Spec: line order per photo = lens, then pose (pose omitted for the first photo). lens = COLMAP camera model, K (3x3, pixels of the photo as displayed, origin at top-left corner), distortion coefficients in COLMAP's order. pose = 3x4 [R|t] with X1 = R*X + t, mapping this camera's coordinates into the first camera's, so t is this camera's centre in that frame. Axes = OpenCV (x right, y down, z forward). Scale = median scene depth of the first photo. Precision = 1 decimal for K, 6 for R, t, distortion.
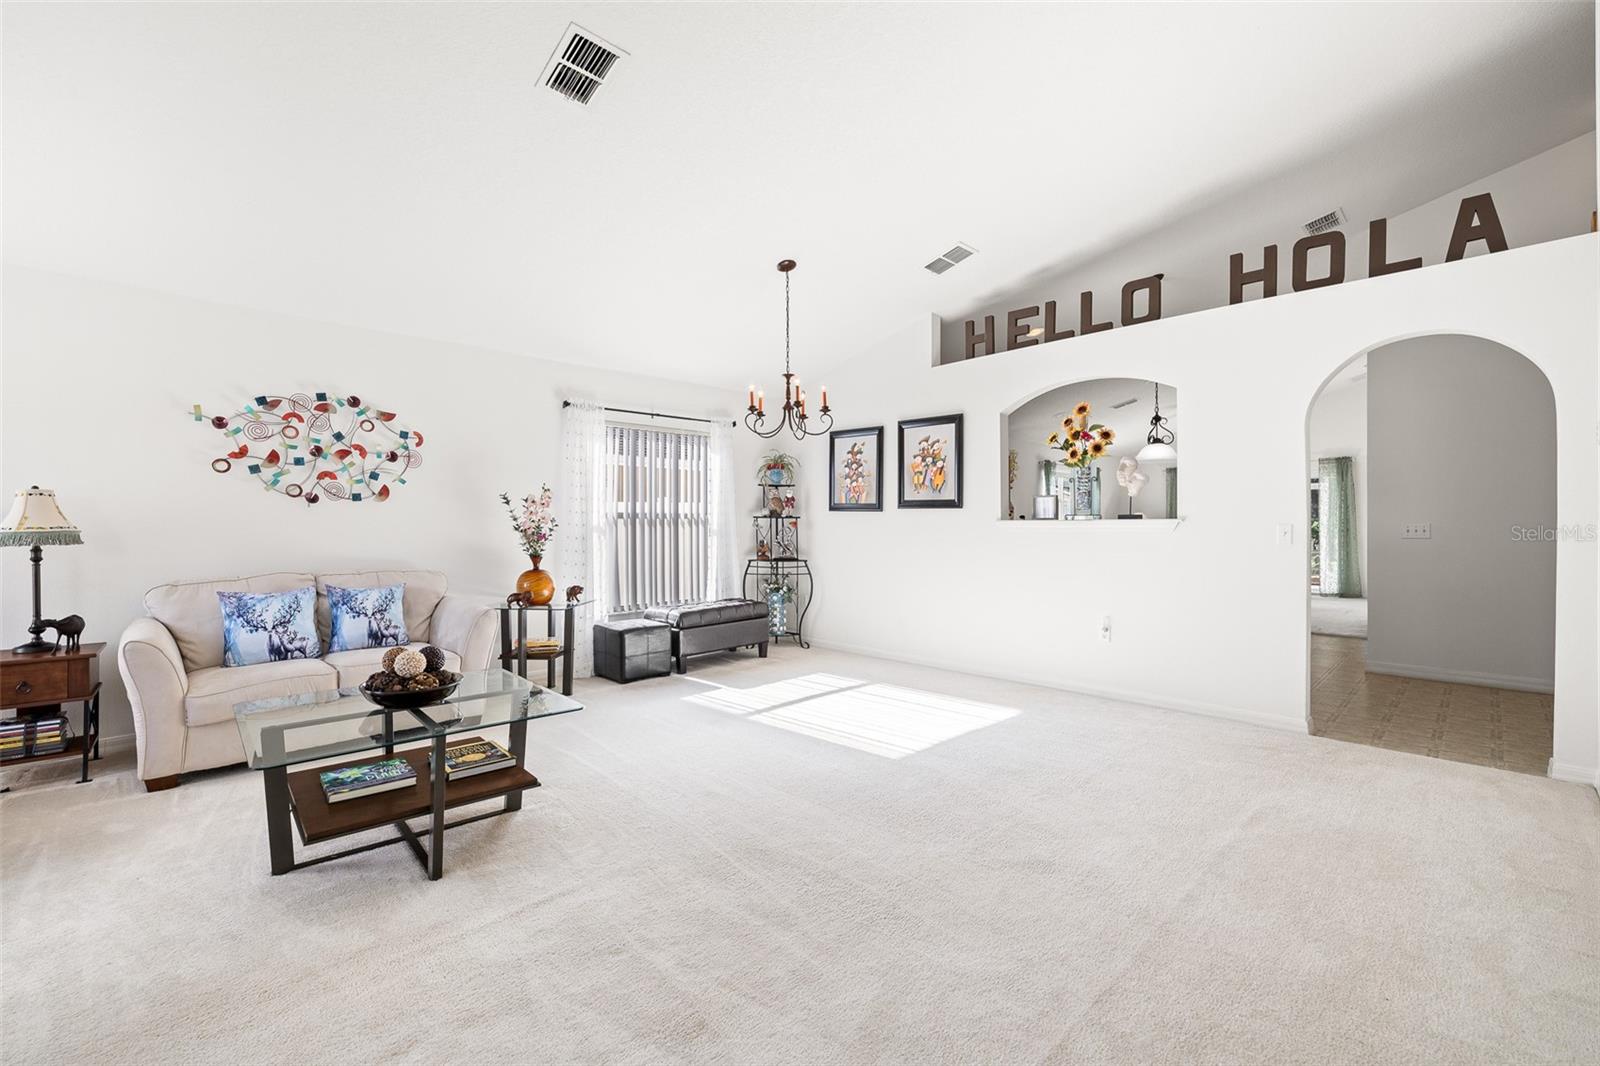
lens RADIAL K [[672.2, 0, 800.0], [0, 672.2, 533.0], [0, 0, 1]] dist [0.001272, 0.000341]
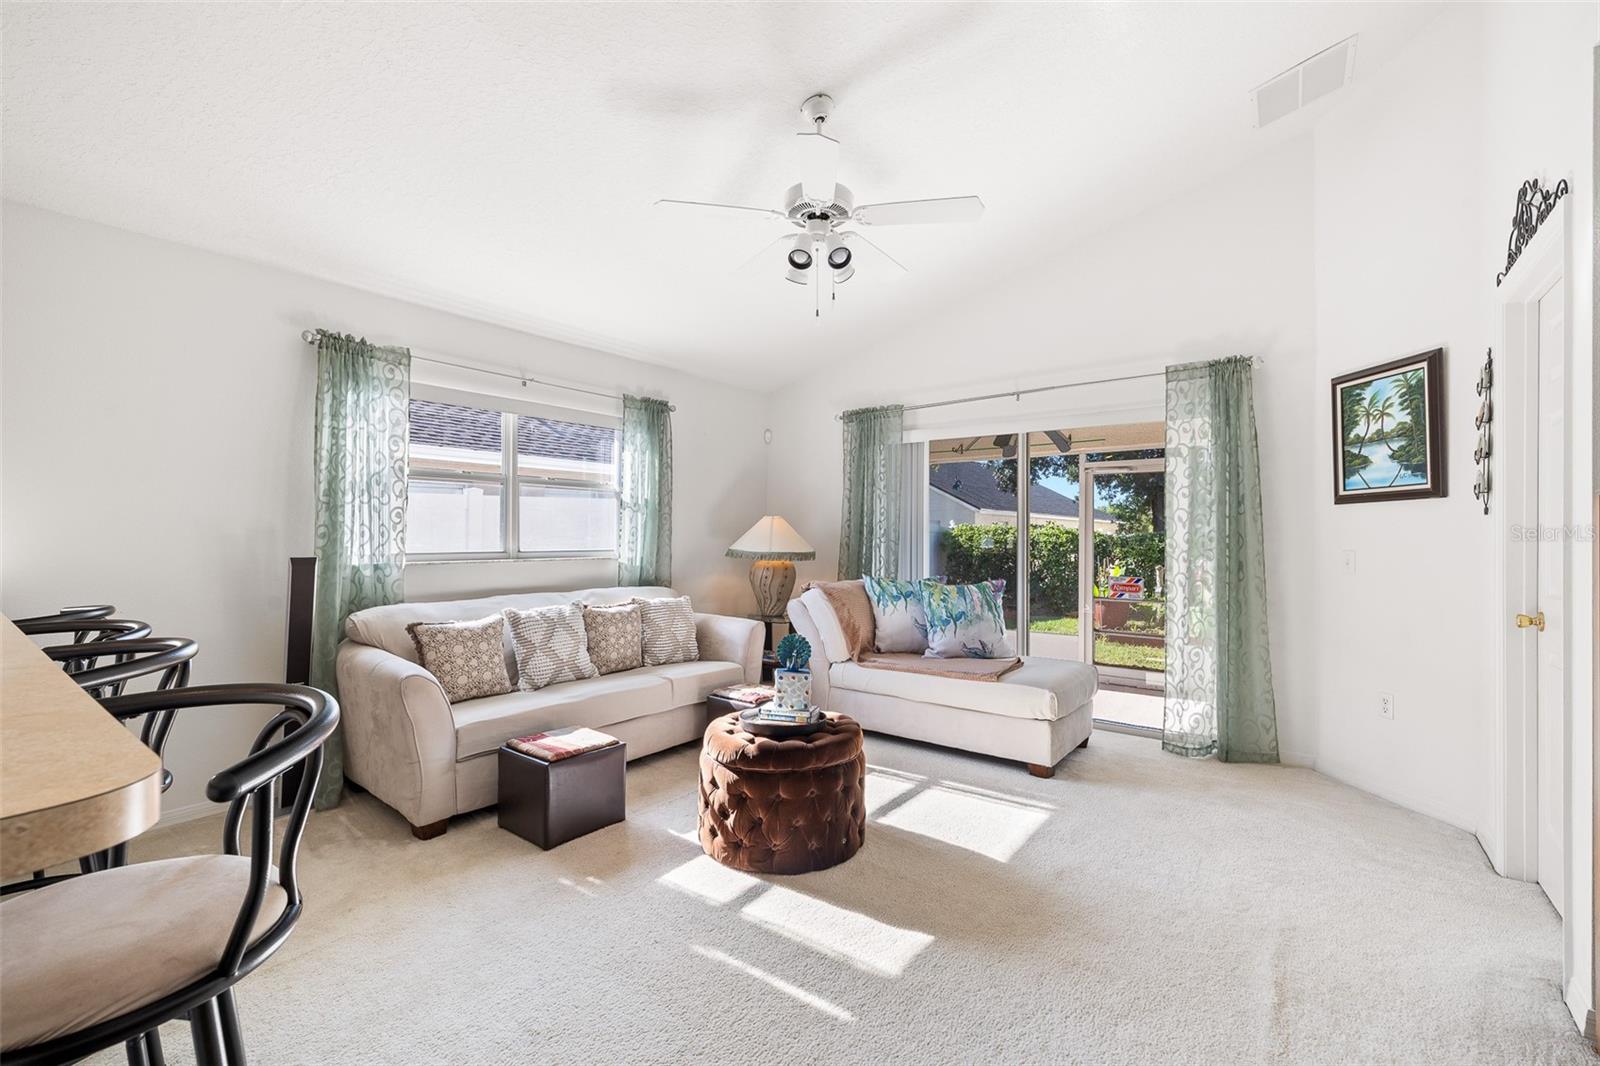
lens RADIAL K [[672.2, 0, 800.0], [0, 672.2, 533.0], [0, 0, 1]] dist [0.001272, 0.000341]
pose [[0.988953, 0.005464, 0.148128, 0.537408], [-0.003395, 0.999893, -0.014214, -0.016607], [-0.148190, 0.013554, 0.988866, 0.690559]]
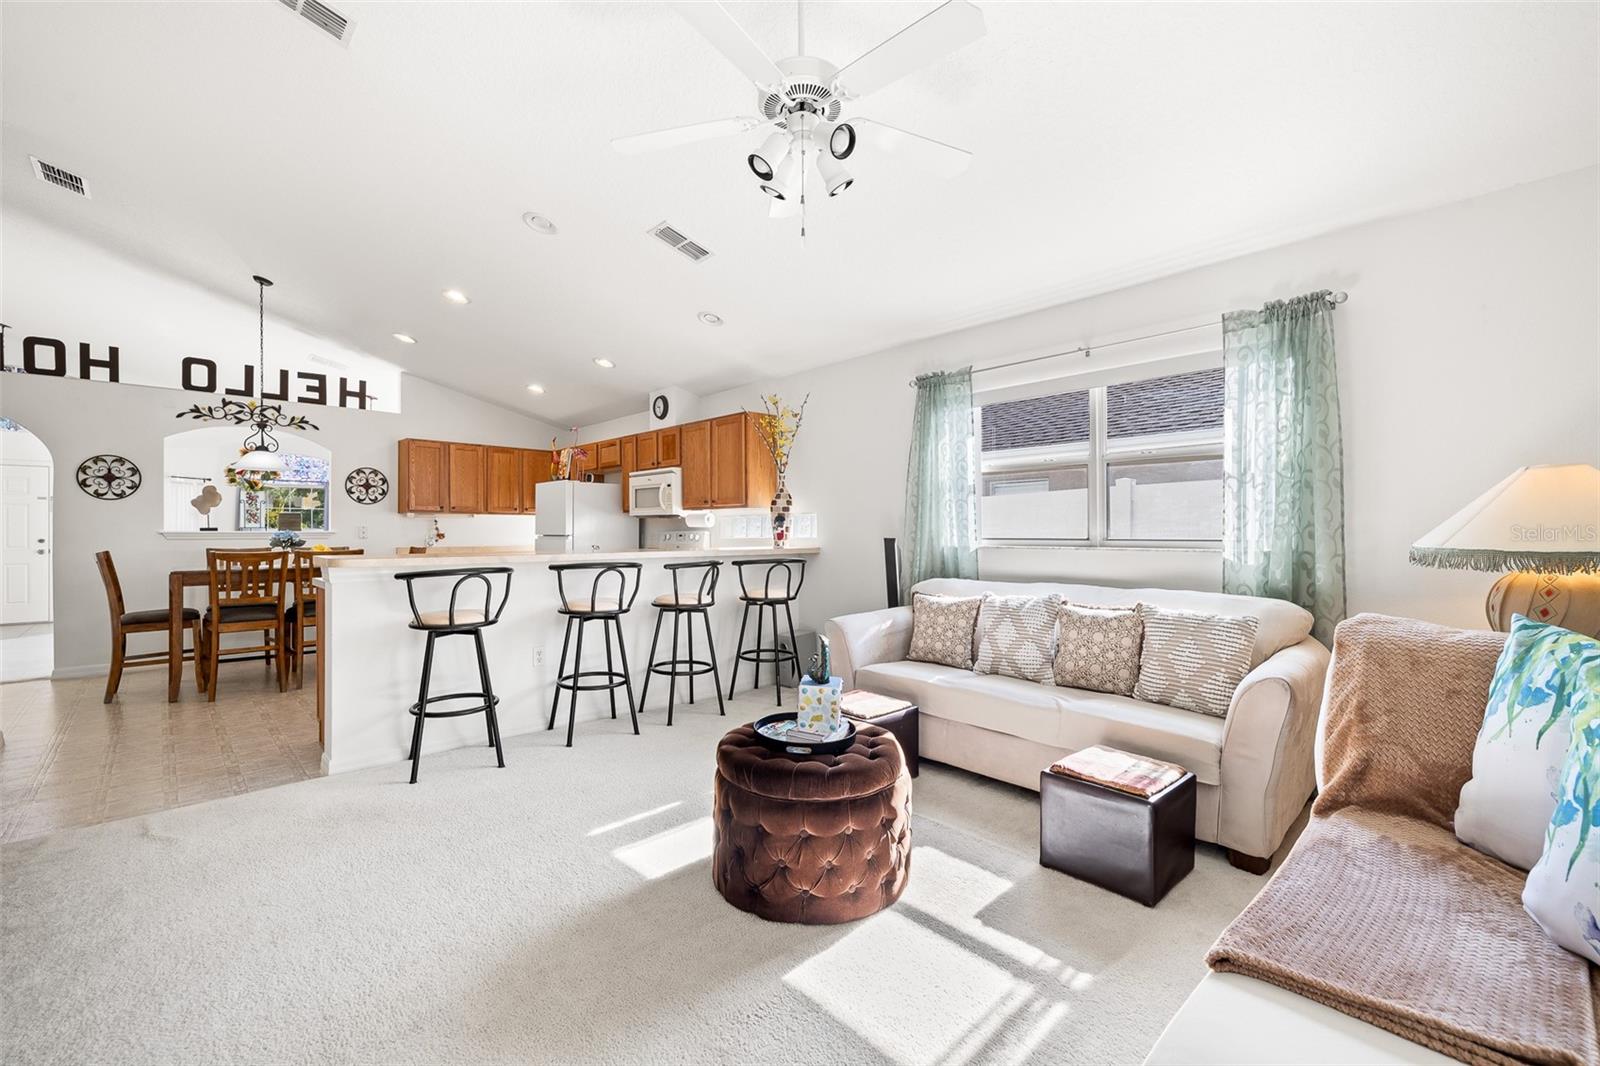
lens RADIAL K [[666.3, 0, 800.0], [0, 666.3, 533.0], [0, 0, 1]] dist [0.000485, 0.000224]
pose [[-0.007161, 0.004961, -0.999962, 0.782950], [-0.006403, 0.999967, 0.005007, -0.014731], [0.999954, 0.006439, -0.007129, 0.943312]]
